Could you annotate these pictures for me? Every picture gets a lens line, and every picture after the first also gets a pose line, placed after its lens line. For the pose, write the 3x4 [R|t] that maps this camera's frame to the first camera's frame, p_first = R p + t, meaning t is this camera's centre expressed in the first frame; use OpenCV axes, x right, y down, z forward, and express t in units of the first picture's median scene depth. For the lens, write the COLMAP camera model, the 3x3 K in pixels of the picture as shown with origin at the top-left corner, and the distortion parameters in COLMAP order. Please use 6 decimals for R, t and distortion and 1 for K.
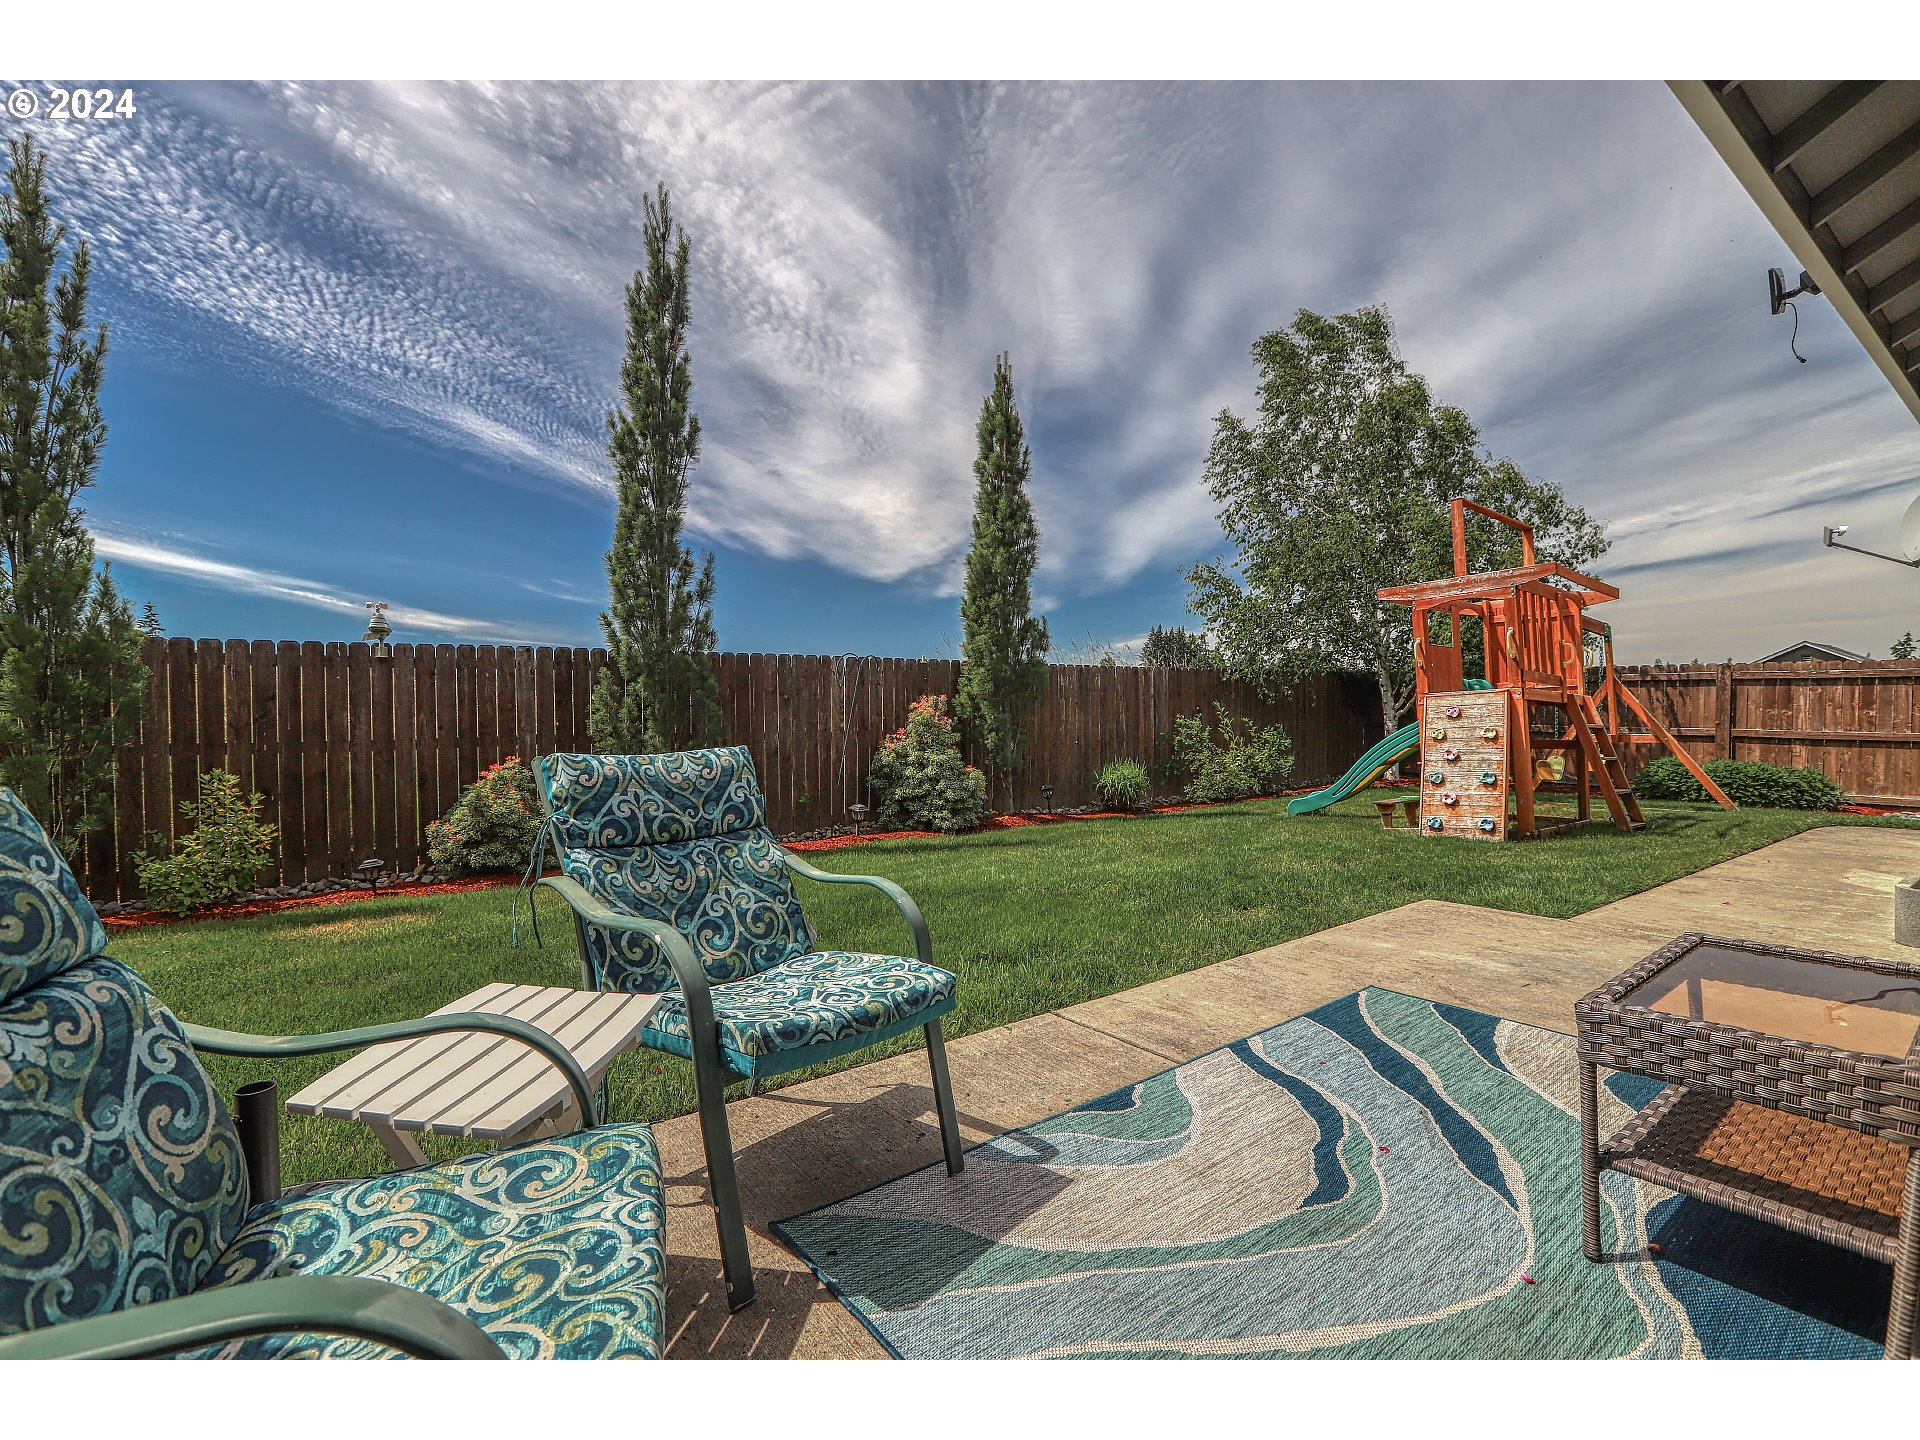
lens RADIAL K [[881.6, 0, 967.3], [0, 881.6, 708.4], [0, 0, 1]] dist [0.002944, 0.000356]
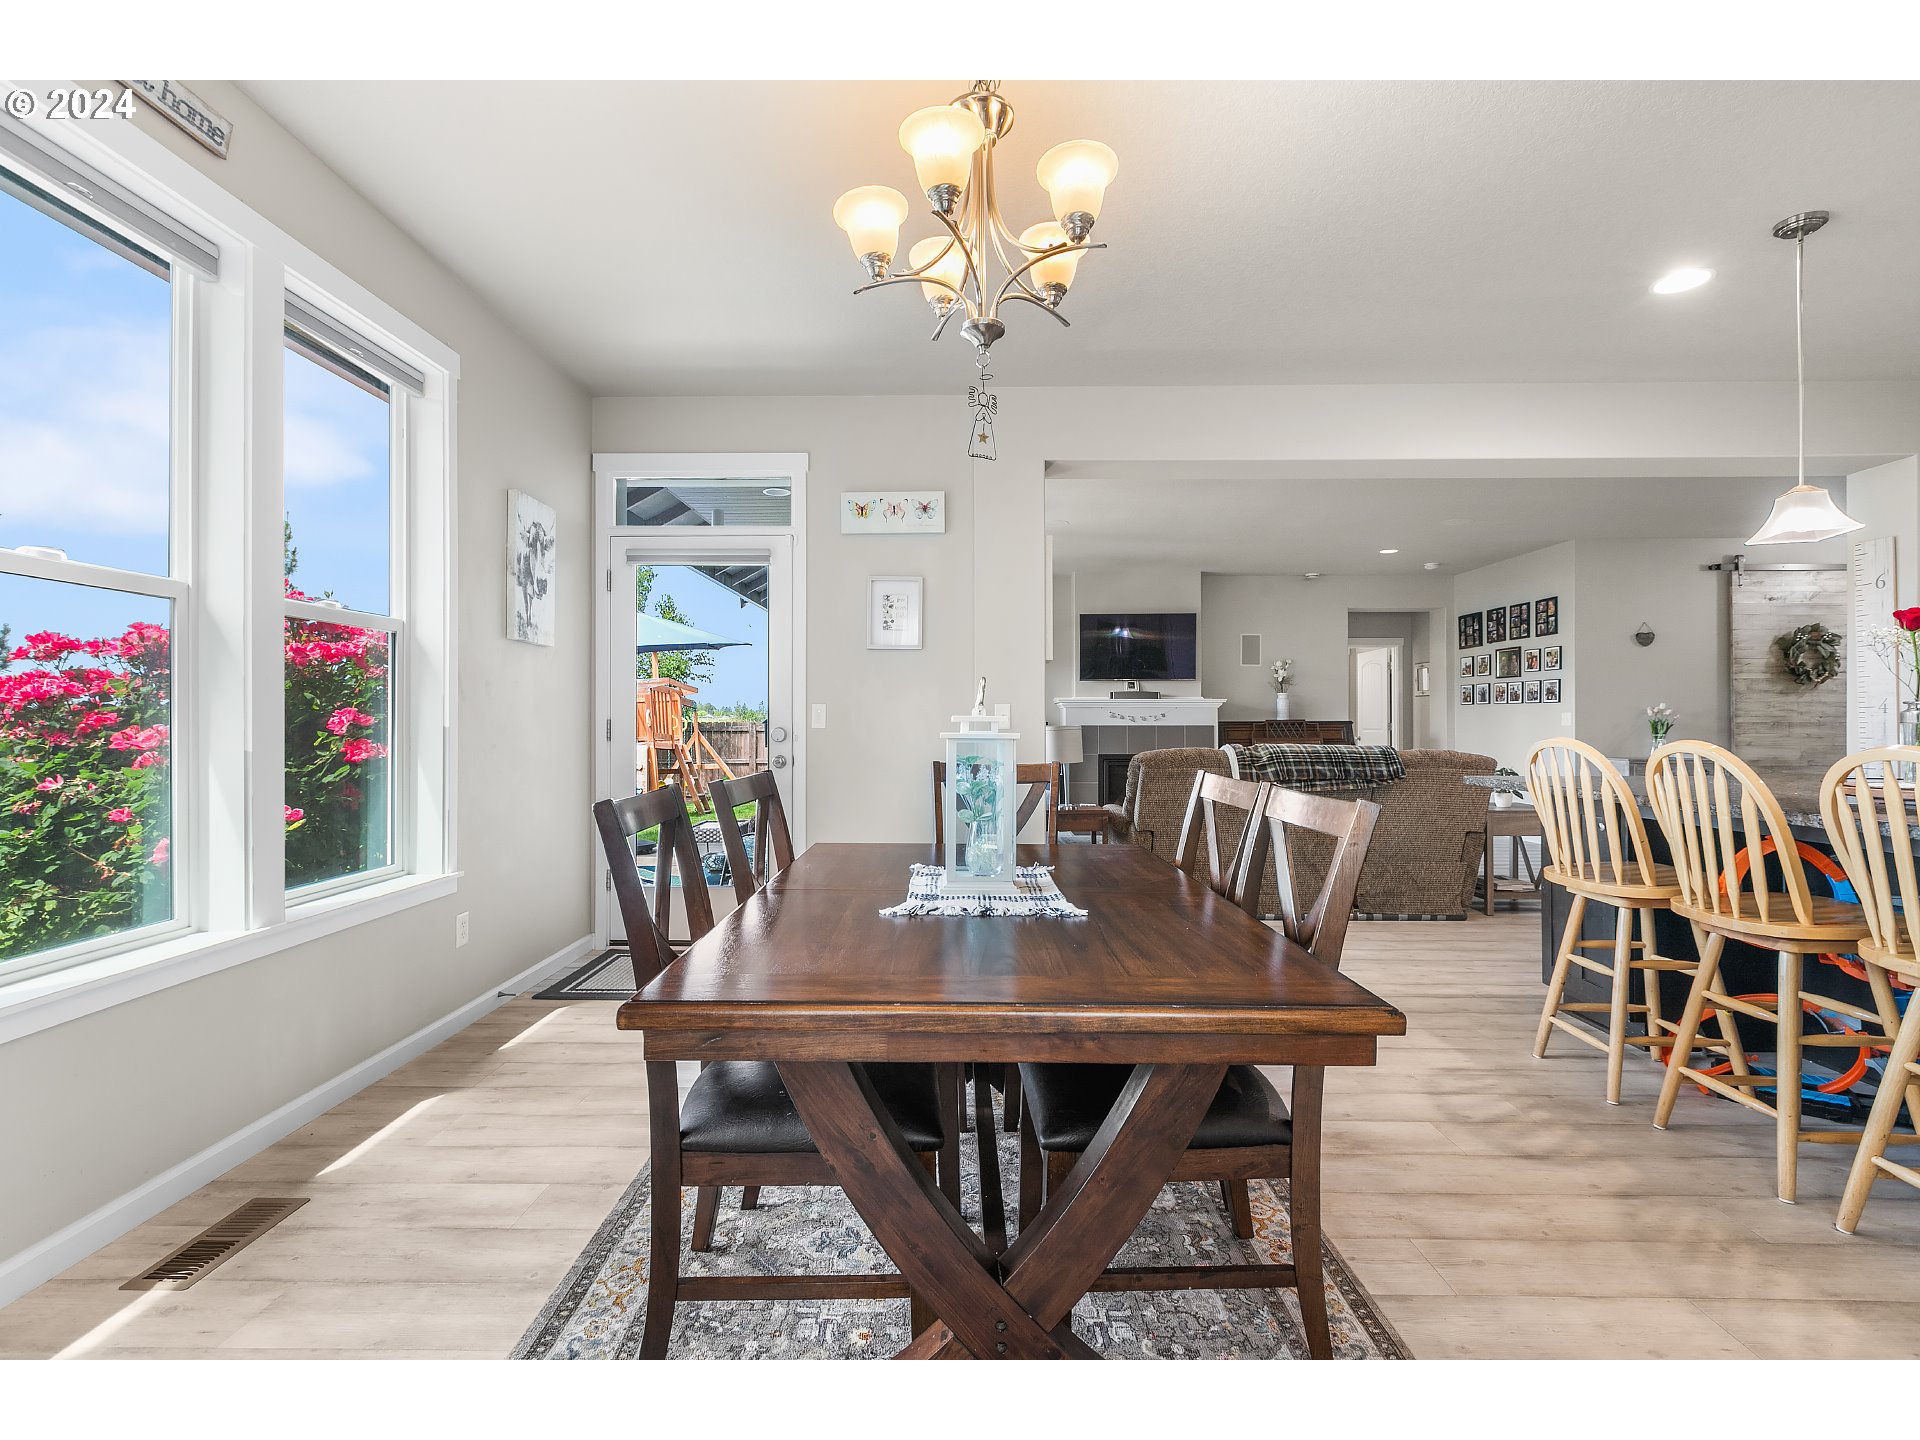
lens RADIAL K [[881.6, 0, 953.2], [0, 881.6, 724.5], [0, 0, 1]] dist [0.002944, 0.000356]
pose [[0.621873, 0.007269, 0.783084, -0.279439], [-0.000300, 0.999959, -0.009044, -0.028349], [-0.783118, 0.005390, 0.621850, -0.418407]]
